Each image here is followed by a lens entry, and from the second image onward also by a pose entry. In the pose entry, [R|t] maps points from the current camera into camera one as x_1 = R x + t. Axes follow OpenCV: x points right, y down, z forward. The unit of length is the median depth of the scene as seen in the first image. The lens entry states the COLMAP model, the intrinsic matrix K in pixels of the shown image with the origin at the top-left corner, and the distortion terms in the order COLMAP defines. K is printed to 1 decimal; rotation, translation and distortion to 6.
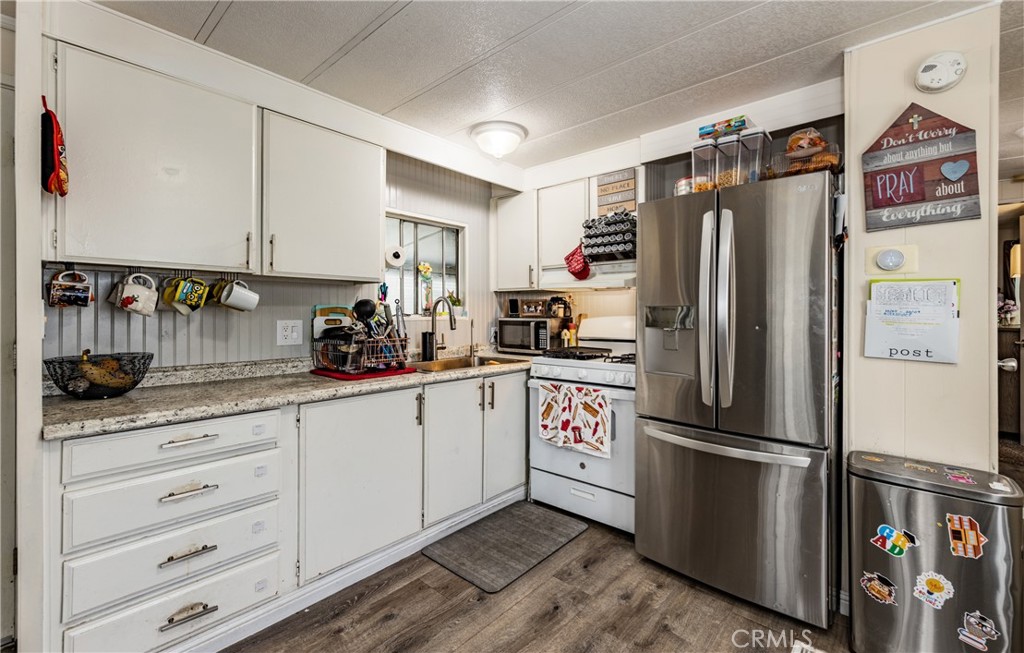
lens RADIAL K [[441.4, 0, 478.2], [0, 441.4, 310.3], [0, 0, 1]] dist [0.000162, 0.000157]
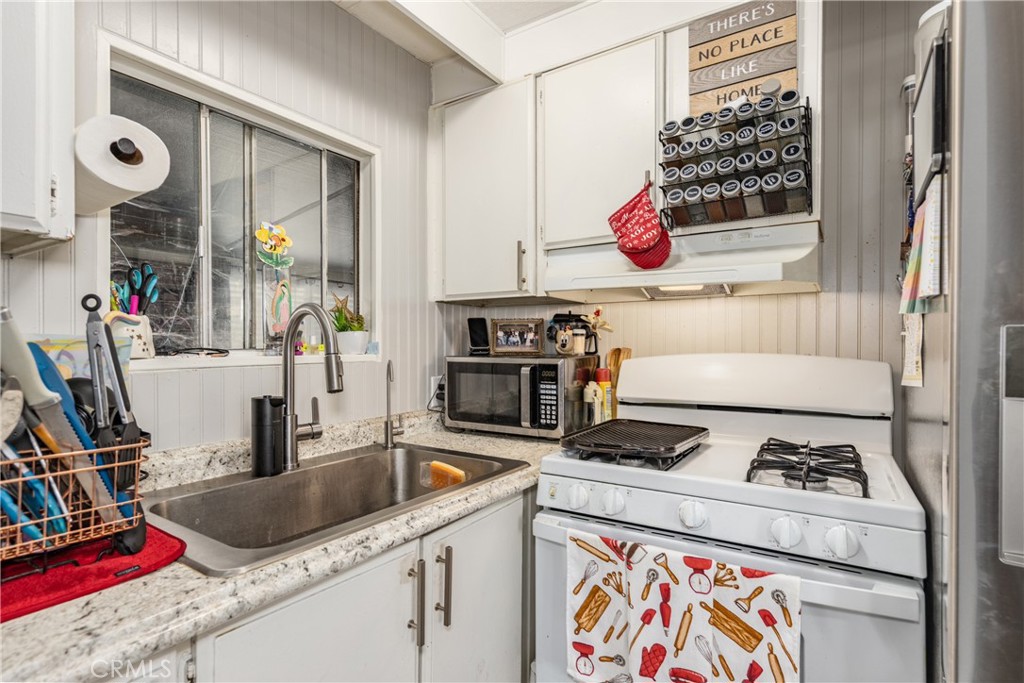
lens RADIAL K [[523.7, 0, 482.8], [0, 523.7, 345.9], [0, 0, 1]] dist [-0.000016, 0.000035]
pose [[0.987614, 0.001213, 0.156897, -0.004803], [-0.002320, 0.999974, 0.006873, 0.002141], [-0.156885, -0.007152, 0.987591, 0.617248]]
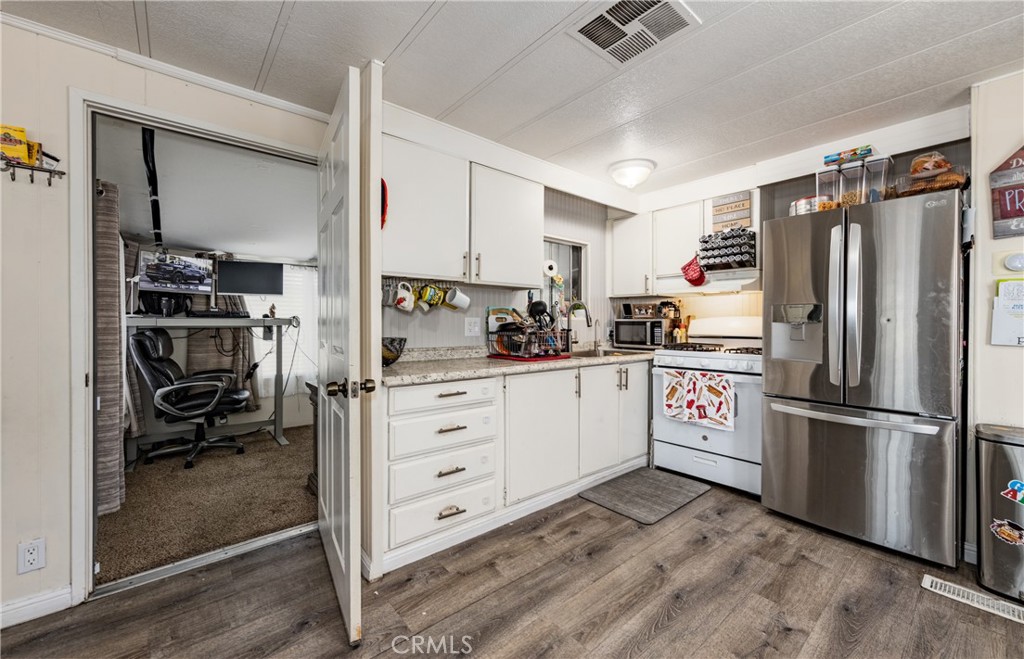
lens RADIAL K [[398.1, 0, 476.8], [0, 398.1, 321.8], [0, 0, 1]] dist [0.001909, 0.000169]
pose [[0.988590, 0.002307, -0.150612, -0.226593], [-0.001755, 0.999991, 0.003803, 0.029454], [0.150619, -0.003495, 0.988586, -0.184329]]
